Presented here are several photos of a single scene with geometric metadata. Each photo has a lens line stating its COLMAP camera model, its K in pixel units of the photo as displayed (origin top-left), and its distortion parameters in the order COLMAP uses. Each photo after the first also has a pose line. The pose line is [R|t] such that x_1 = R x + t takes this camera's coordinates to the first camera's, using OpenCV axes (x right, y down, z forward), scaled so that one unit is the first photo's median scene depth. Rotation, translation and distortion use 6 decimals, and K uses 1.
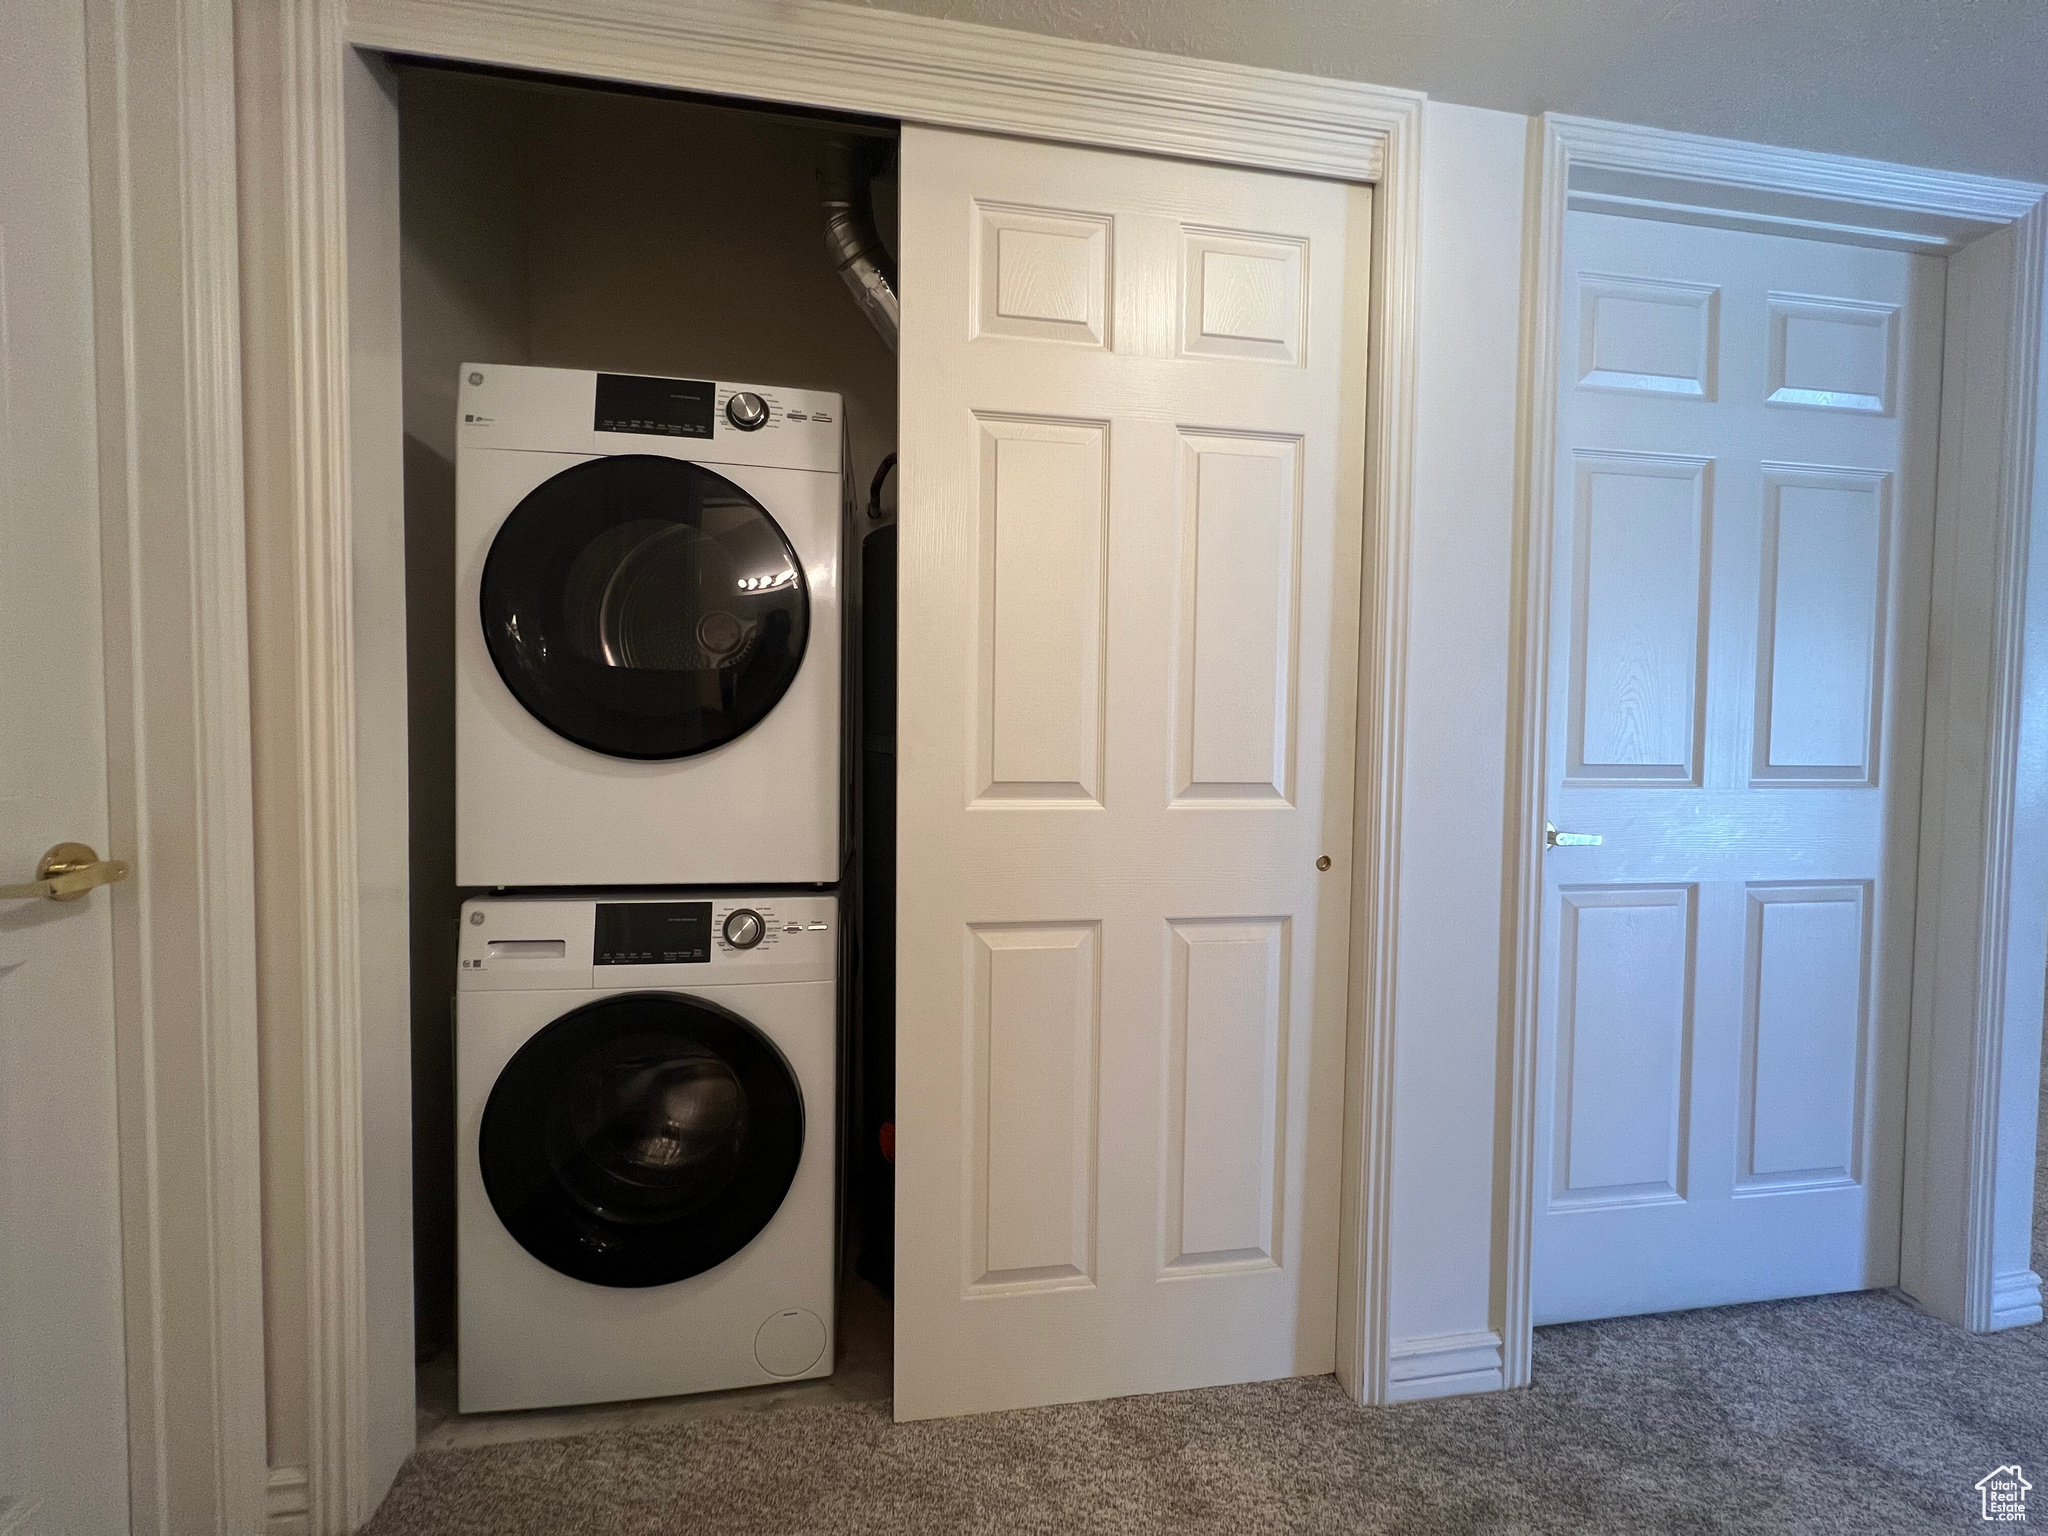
lens RADIAL K [[823.4, 0, 1015.3], [0, 823.4, 760.4], [0, 0, 1]] dist [0.000867, 0.000190]
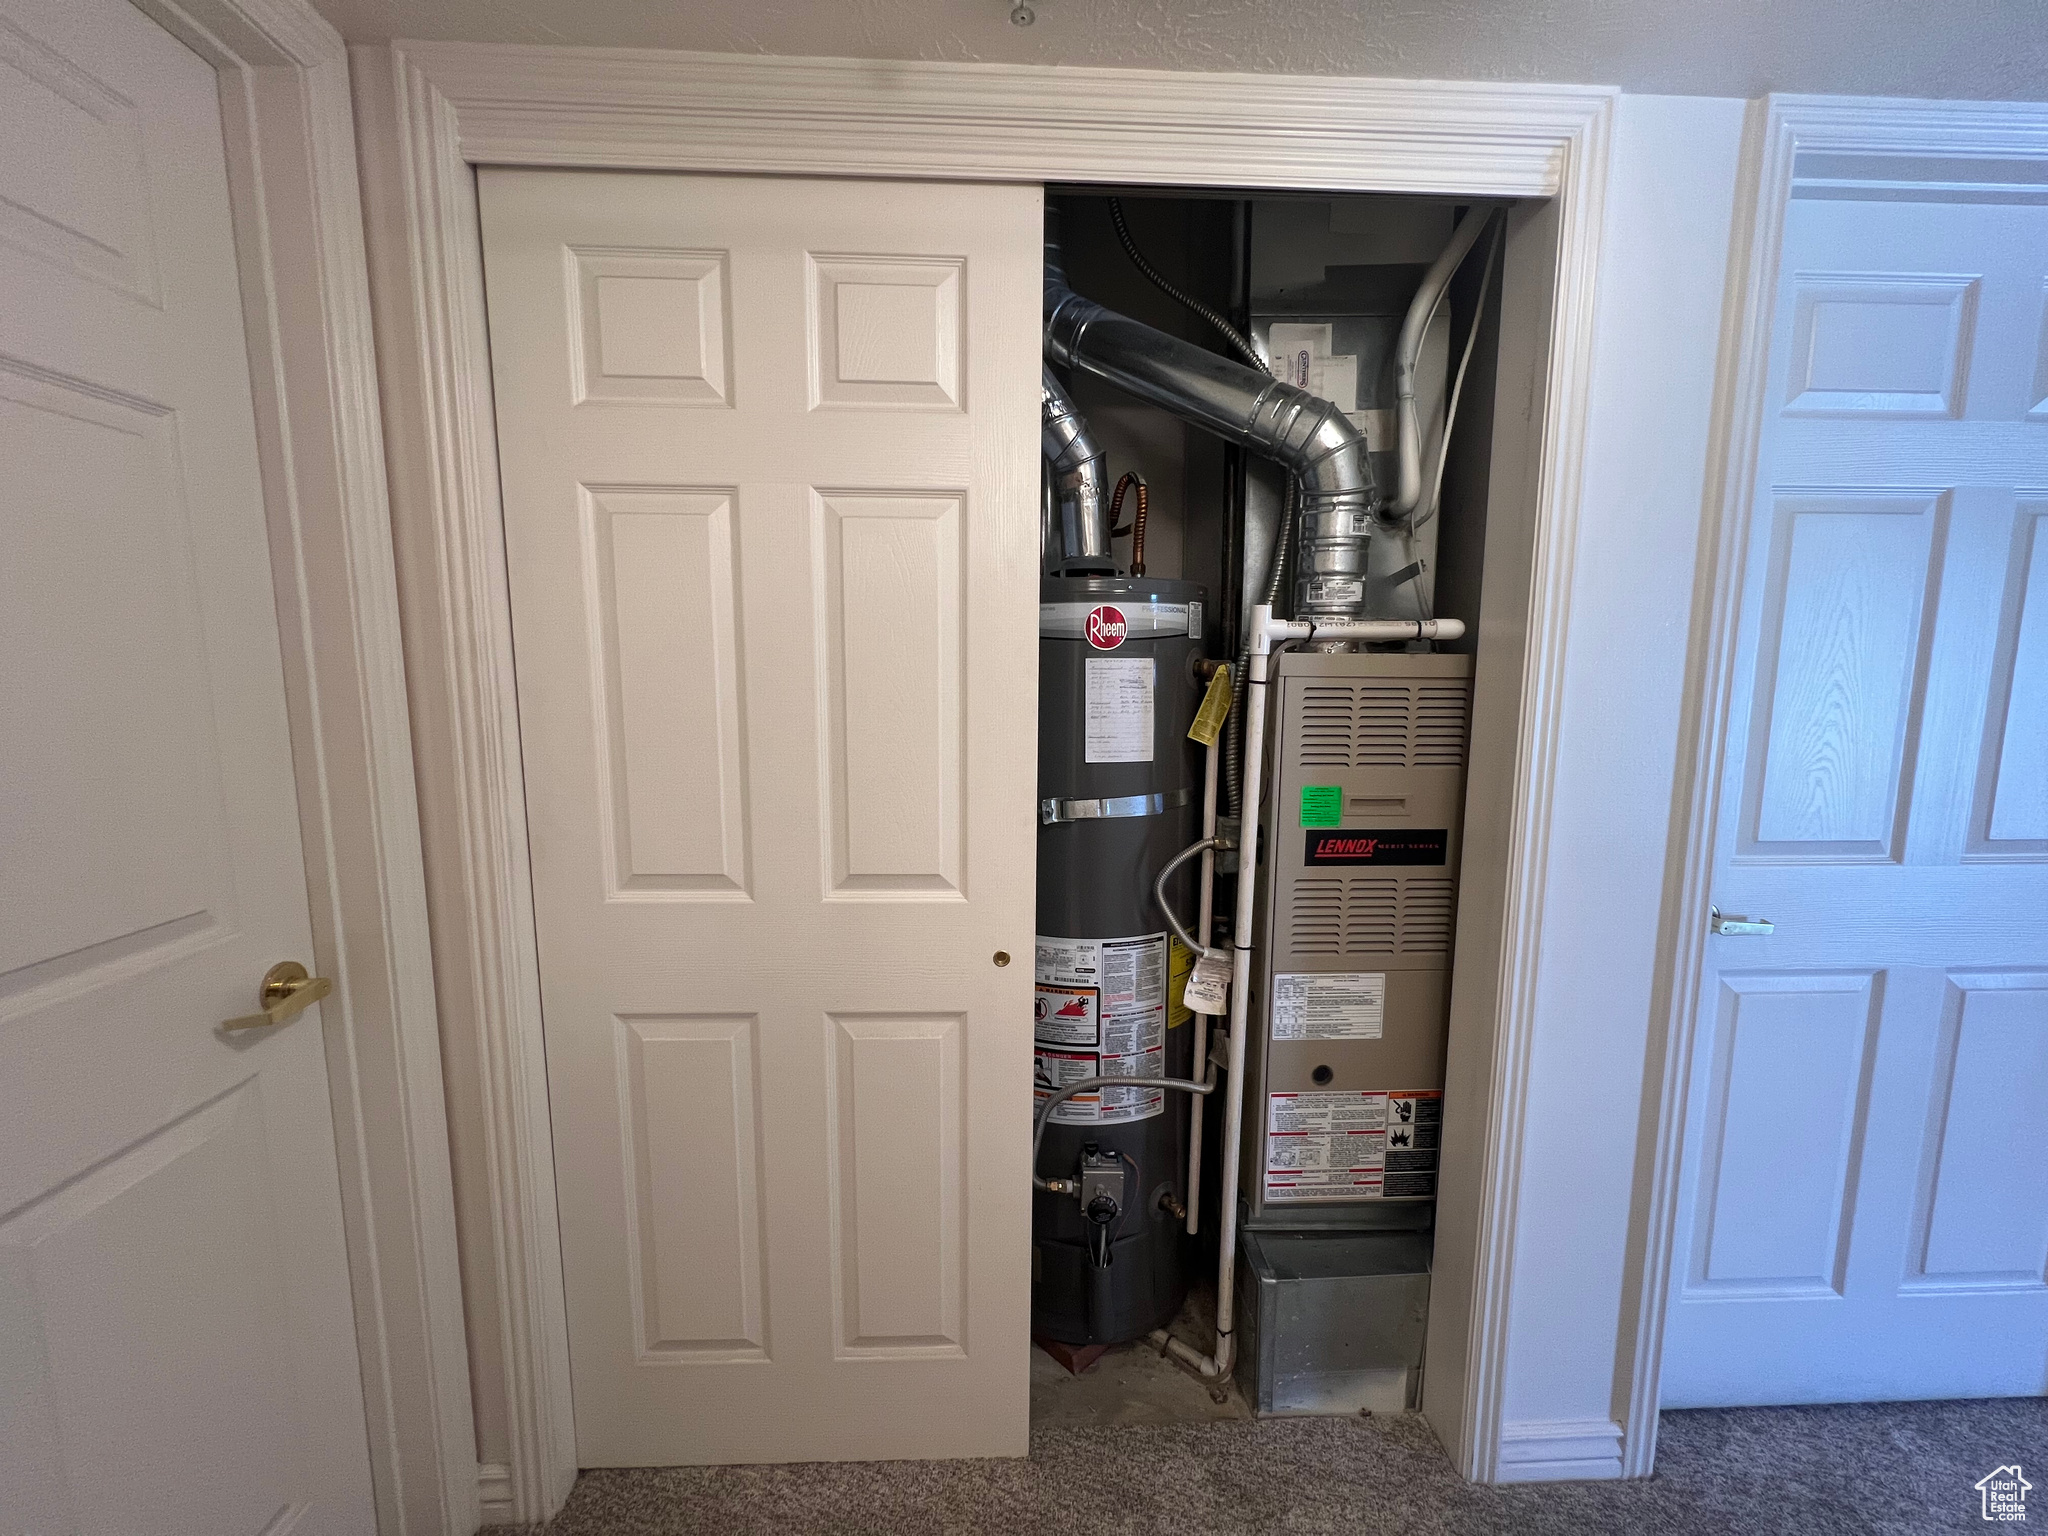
lens RADIAL K [[823.4, 0, 1016.4], [0, 823.4, 768.7], [0, 0, 1]] dist [0.000867, 0.000190]
pose [[0.993491, 0.005591, -0.113769, -0.019884], [0.004729, 0.995909, 0.090239, -0.175835], [0.113809, -0.090190, 0.989401, 0.019493]]
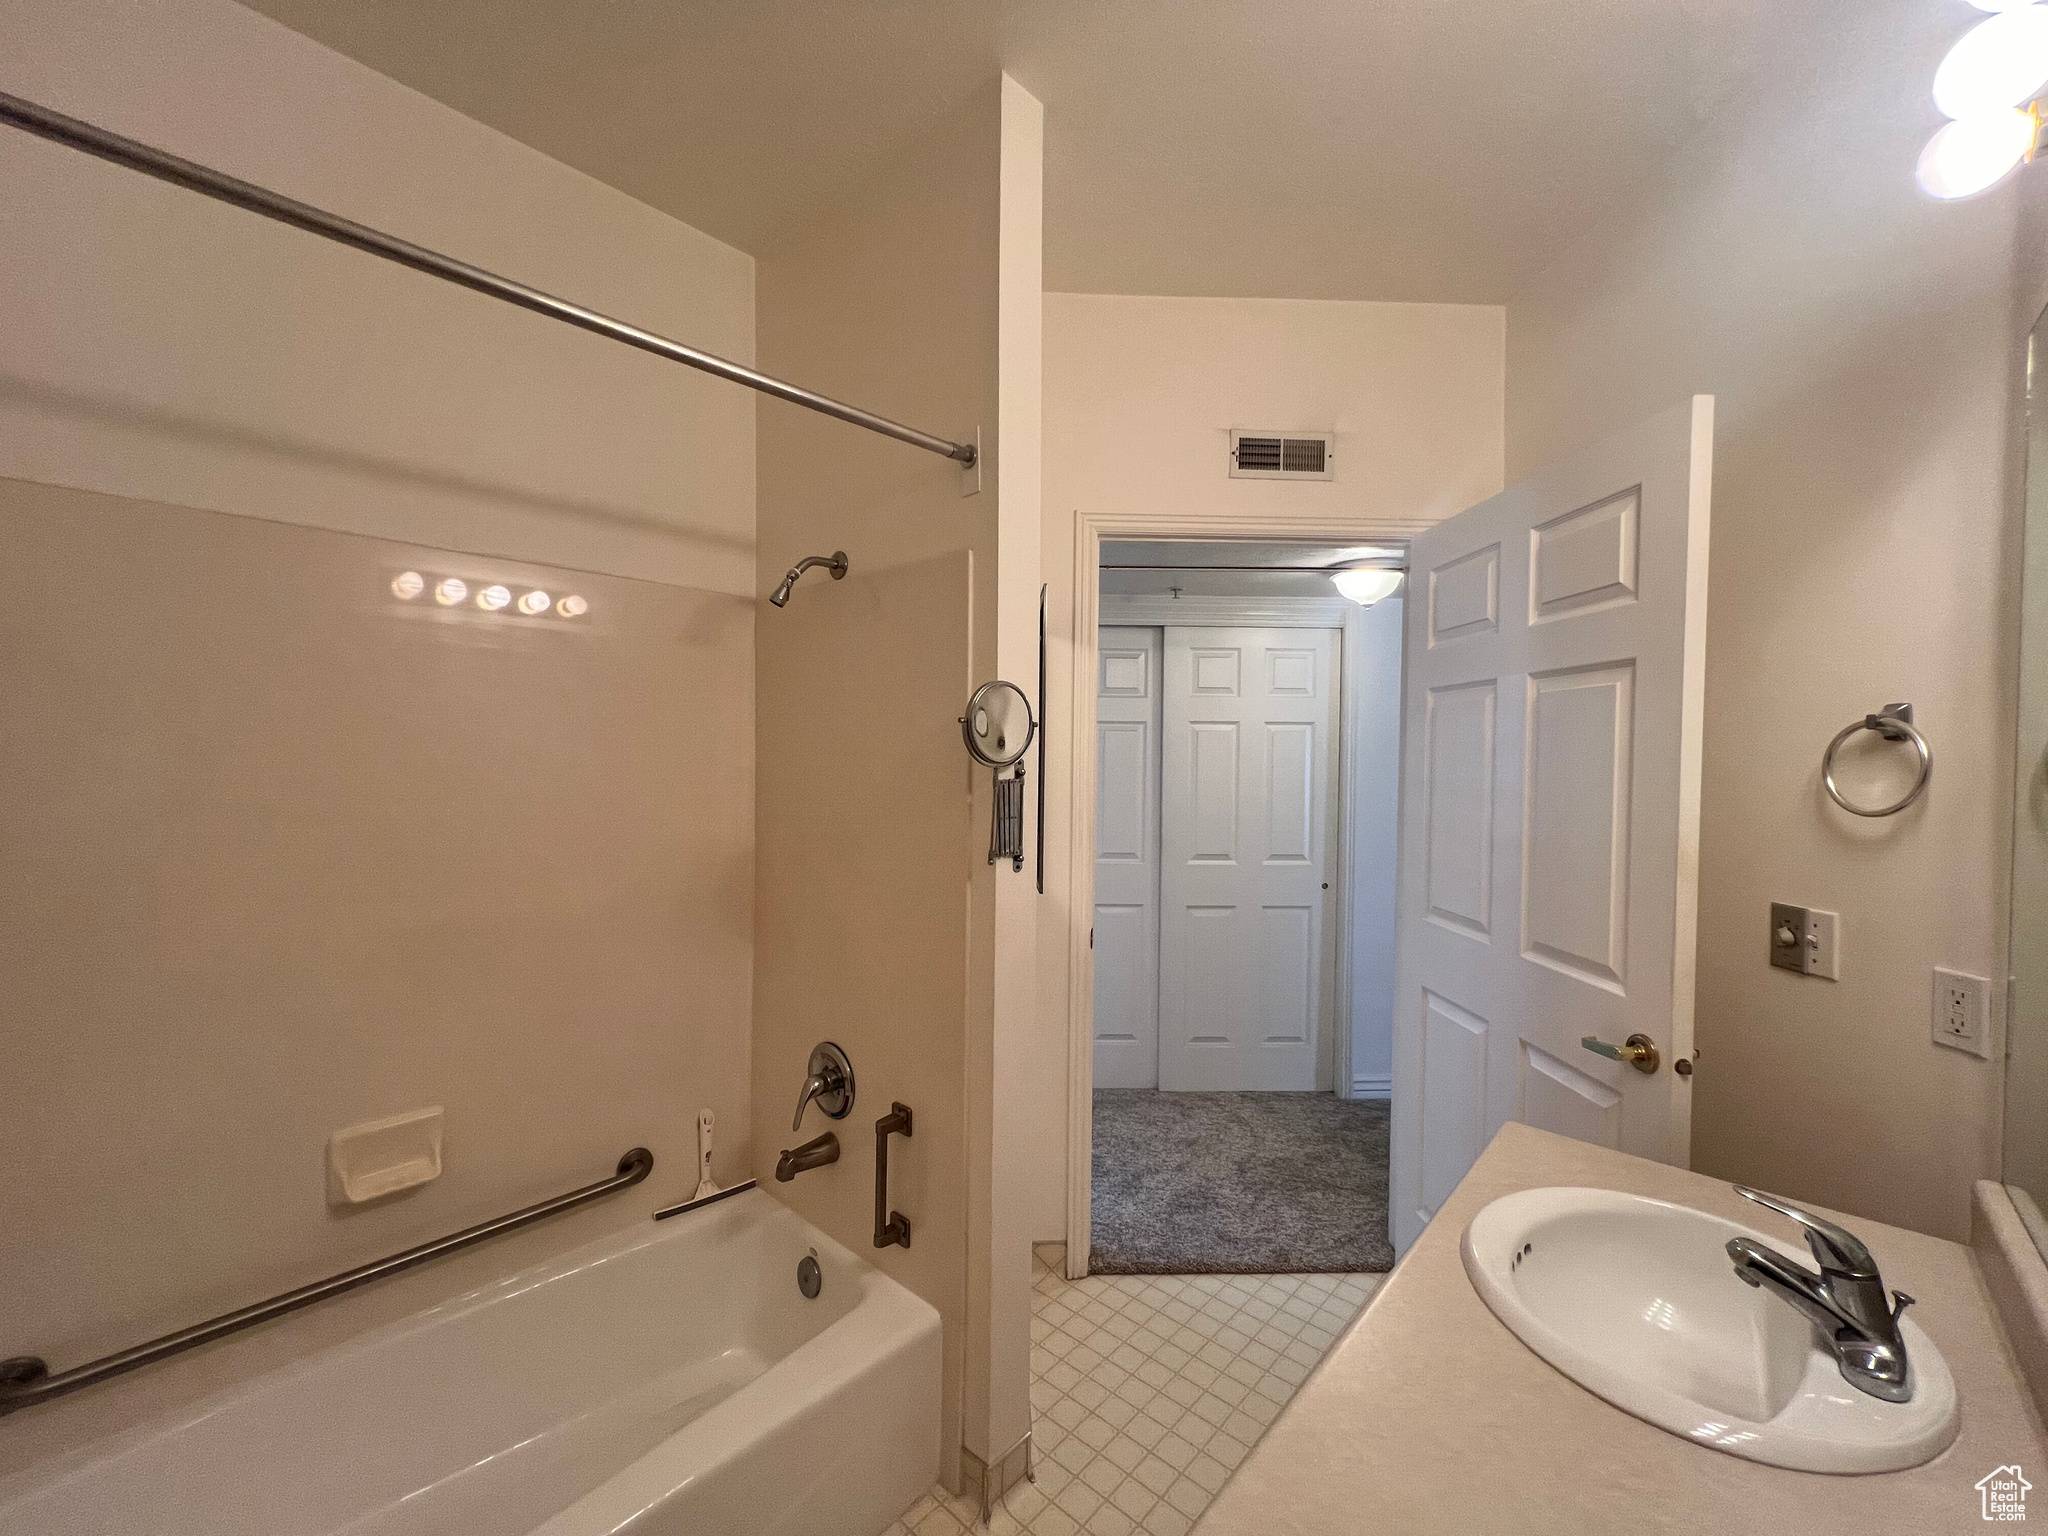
lens RADIAL K [[823.4, 0, 1026.9], [0, 823.4, 771.3], [0, 0, 1]] dist [0.000867, 0.000190]
pose [[0.992750, -0.001653, -0.120189, -0.240334], [-0.002803, 0.999315, -0.036895, -0.136164], [0.120168, 0.036964, 0.992065, -1.675977]]
